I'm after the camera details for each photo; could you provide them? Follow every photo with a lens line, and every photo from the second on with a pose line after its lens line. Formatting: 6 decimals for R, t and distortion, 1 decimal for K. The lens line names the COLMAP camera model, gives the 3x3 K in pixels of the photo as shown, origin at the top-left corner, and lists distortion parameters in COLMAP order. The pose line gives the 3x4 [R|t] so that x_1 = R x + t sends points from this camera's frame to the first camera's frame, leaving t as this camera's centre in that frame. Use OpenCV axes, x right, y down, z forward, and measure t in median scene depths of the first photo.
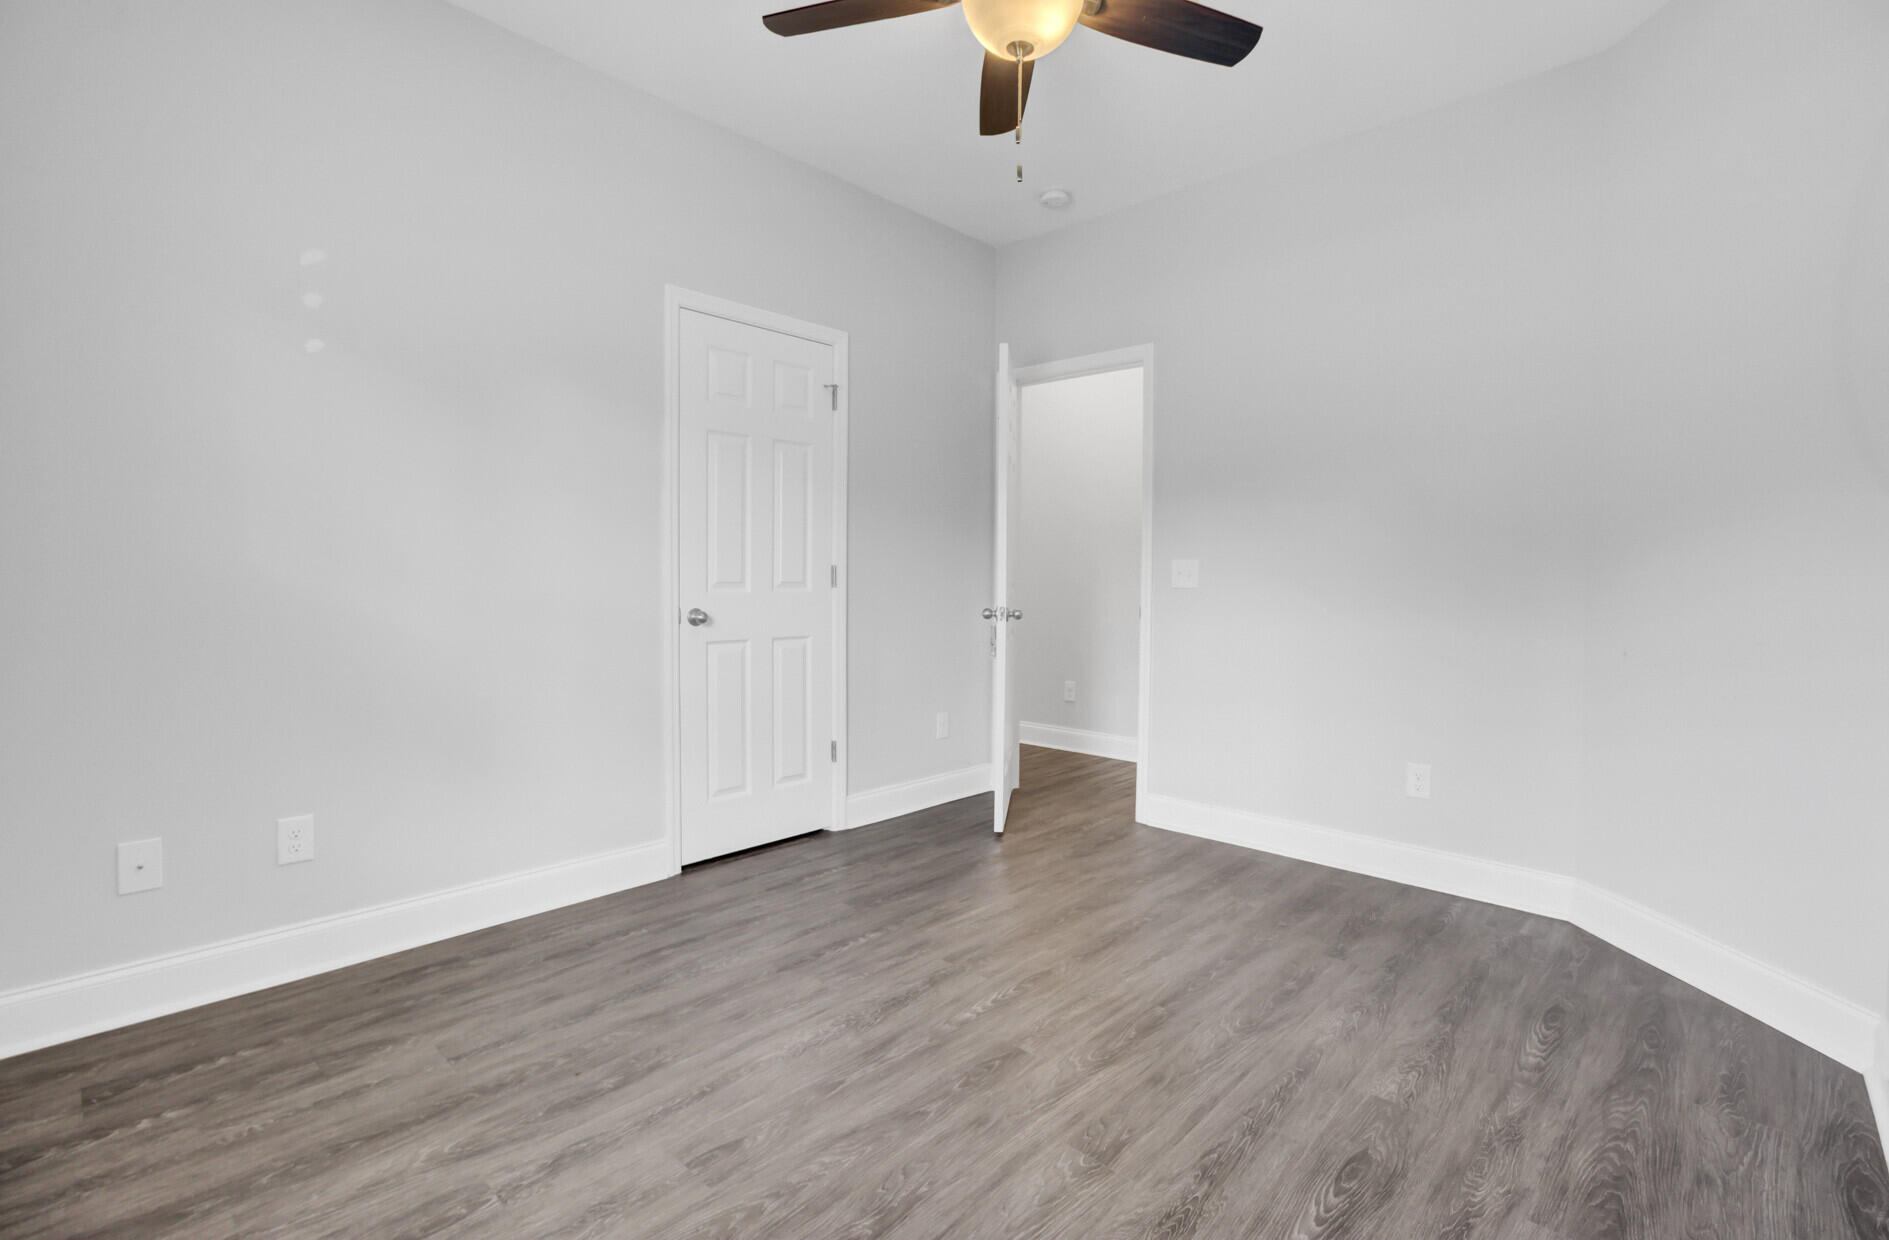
lens RADIAL K [[872.0, 0, 956.5], [0, 872.0, 613.0], [0, 0, 1]] dist [0.000347, 0.000221]
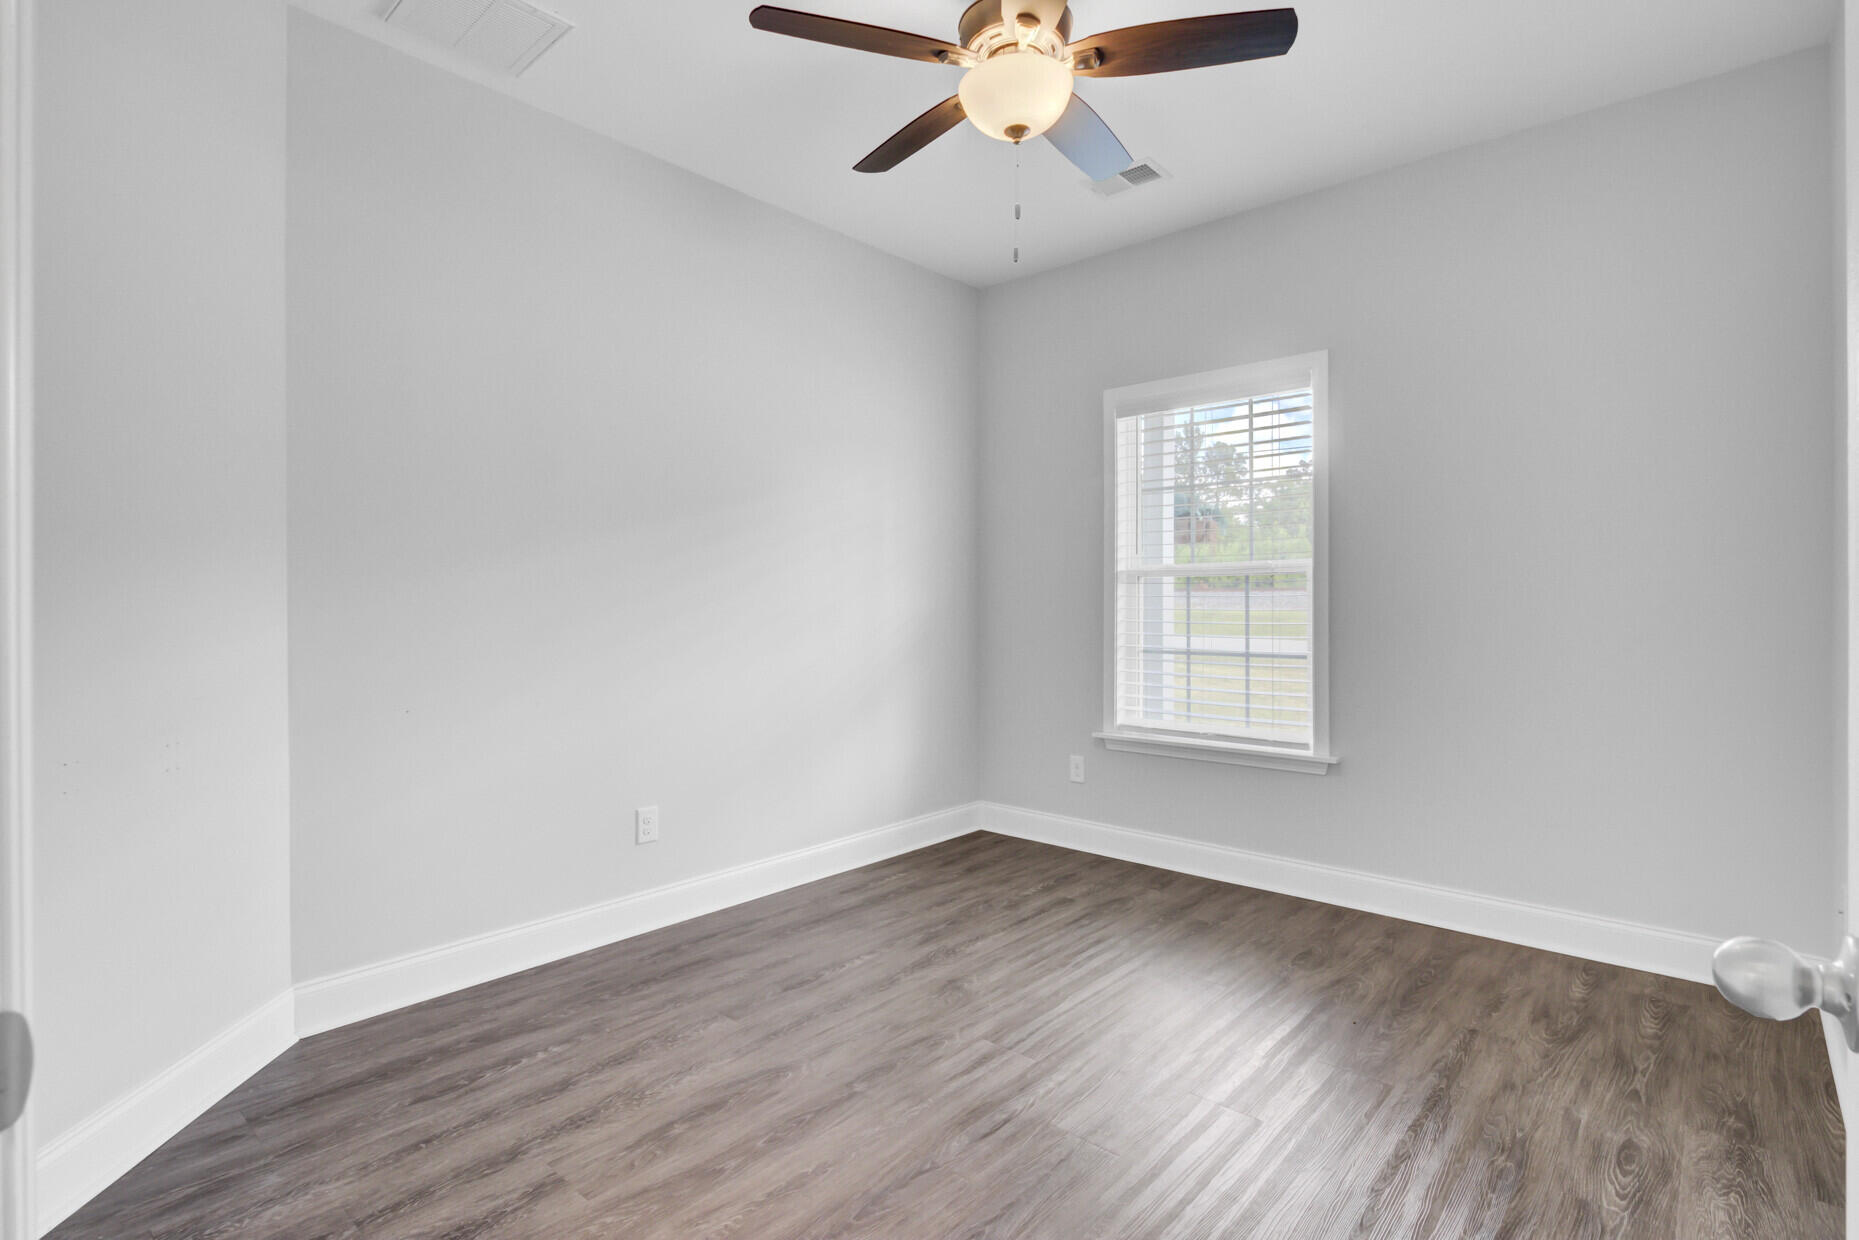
lens RADIAL K [[909.9, 0, 934.9], [0, 909.9, 596.1], [0, 0, 1]] dist [-0.000623, -0.000738]
pose [[-0.999805, -0.007785, -0.018145, 0.183441], [-0.008432, 0.999323, 0.035813, -0.119705], [0.017854, 0.035959, -0.999194, 2.072796]]
